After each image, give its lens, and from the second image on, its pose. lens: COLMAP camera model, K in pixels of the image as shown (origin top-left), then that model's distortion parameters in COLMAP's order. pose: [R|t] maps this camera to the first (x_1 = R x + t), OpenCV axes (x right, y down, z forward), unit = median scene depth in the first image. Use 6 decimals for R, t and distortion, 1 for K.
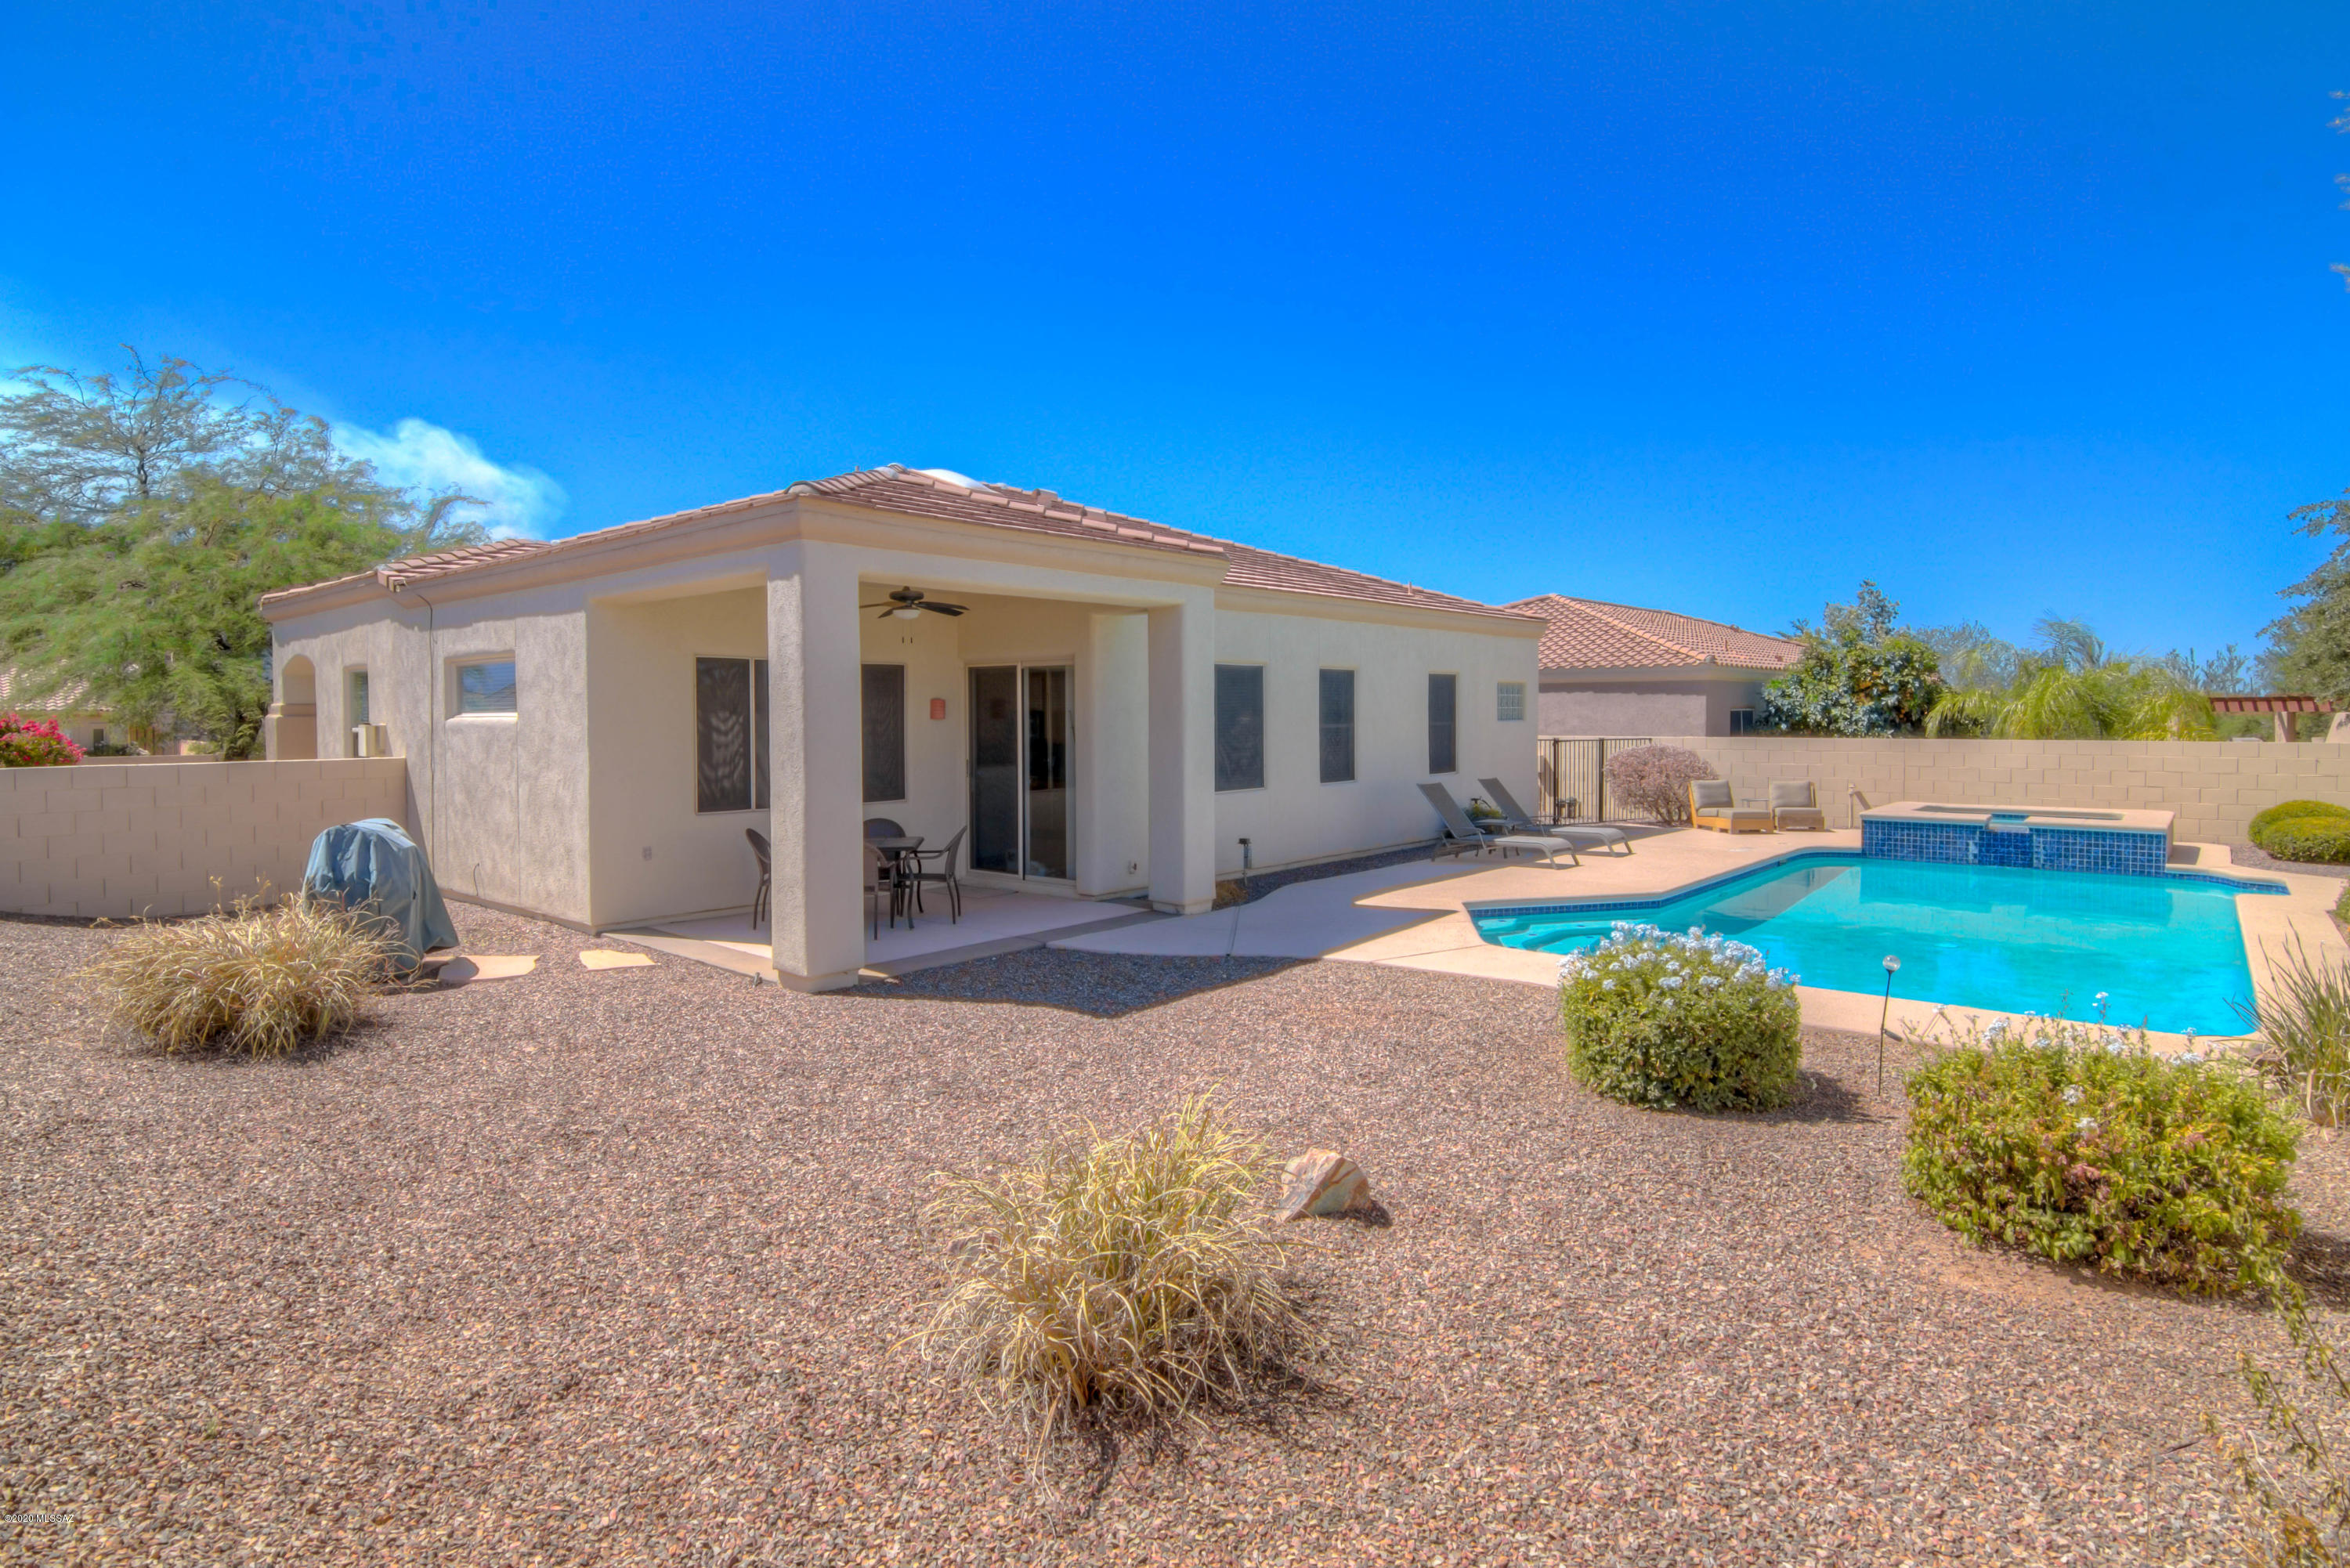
lens RADIAL K [[1187.1, 0, 1174.5], [0, 1187.1, 732.0], [0, 0, 1]] dist [-0.013425, -0.002371]
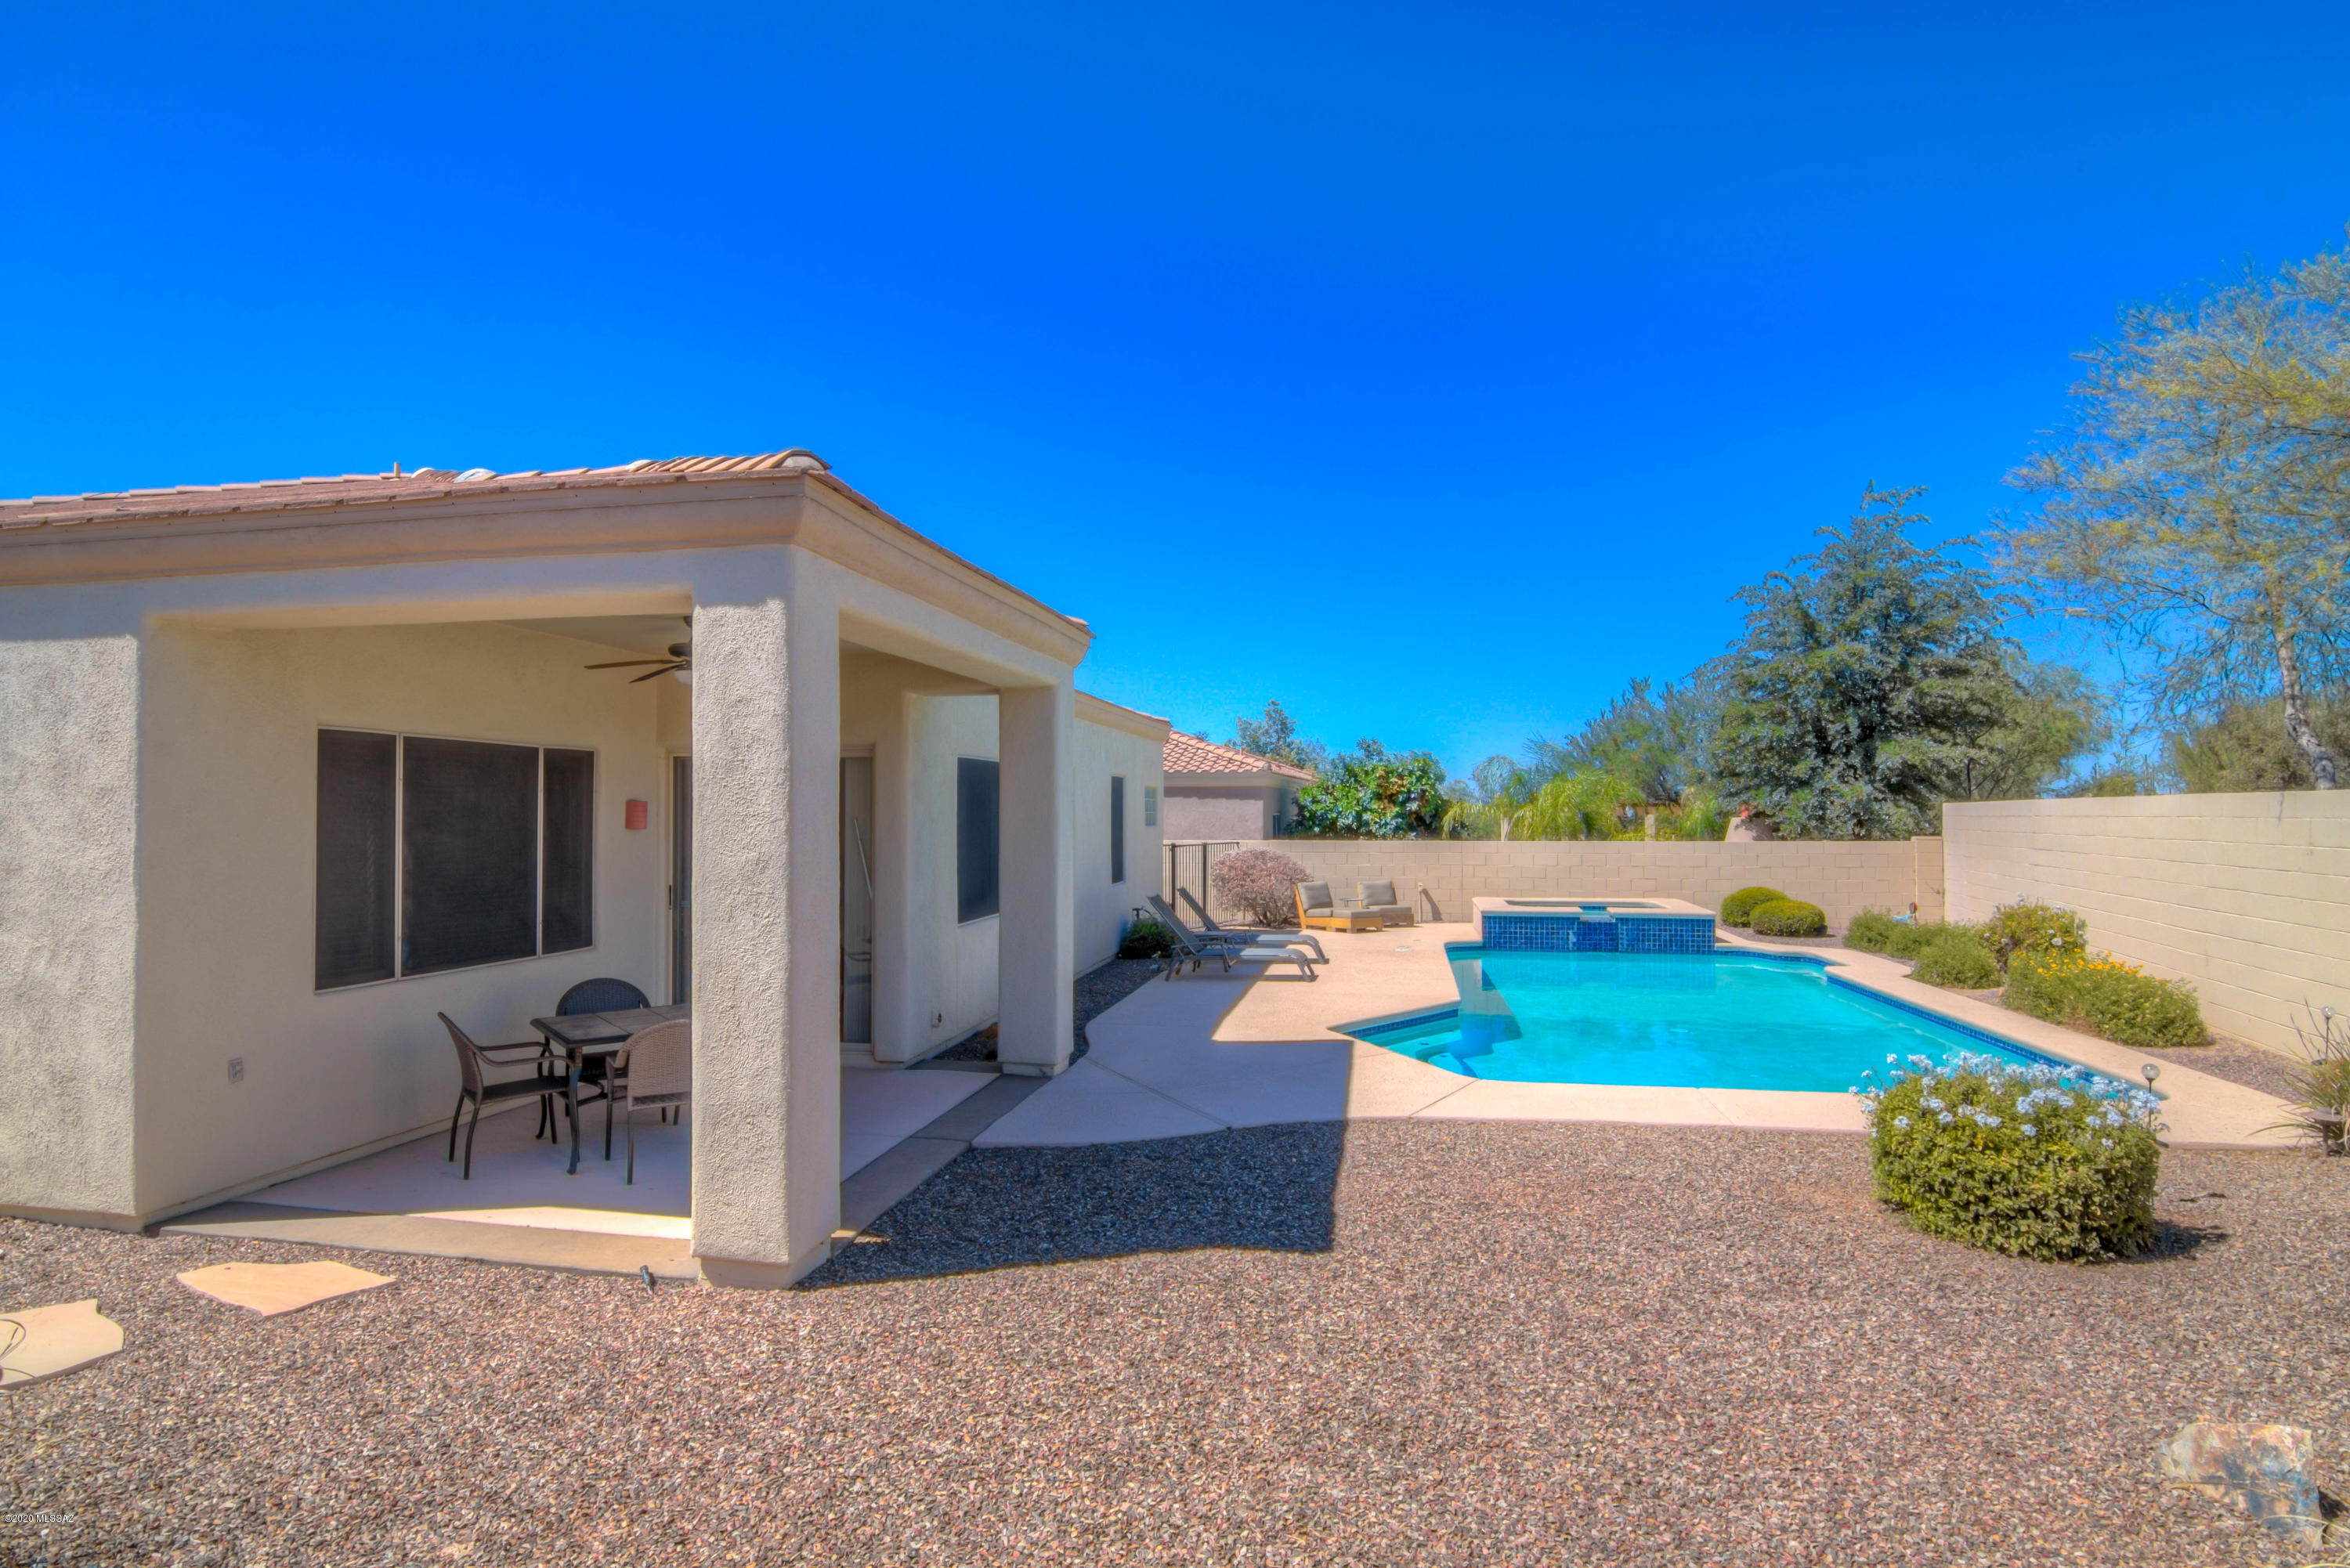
lens RADIAL K [[1187.1, 0, 1172.7], [0, 1187.1, 781.7], [0, 0, 1]] dist [-0.013425, -0.002371]
pose [[0.868916, 0.015024, 0.494732, -0.228687], [0.006775, 0.999085, -0.042239, -0.005998], [-0.494913, 0.040054, 0.868019, 0.191481]]
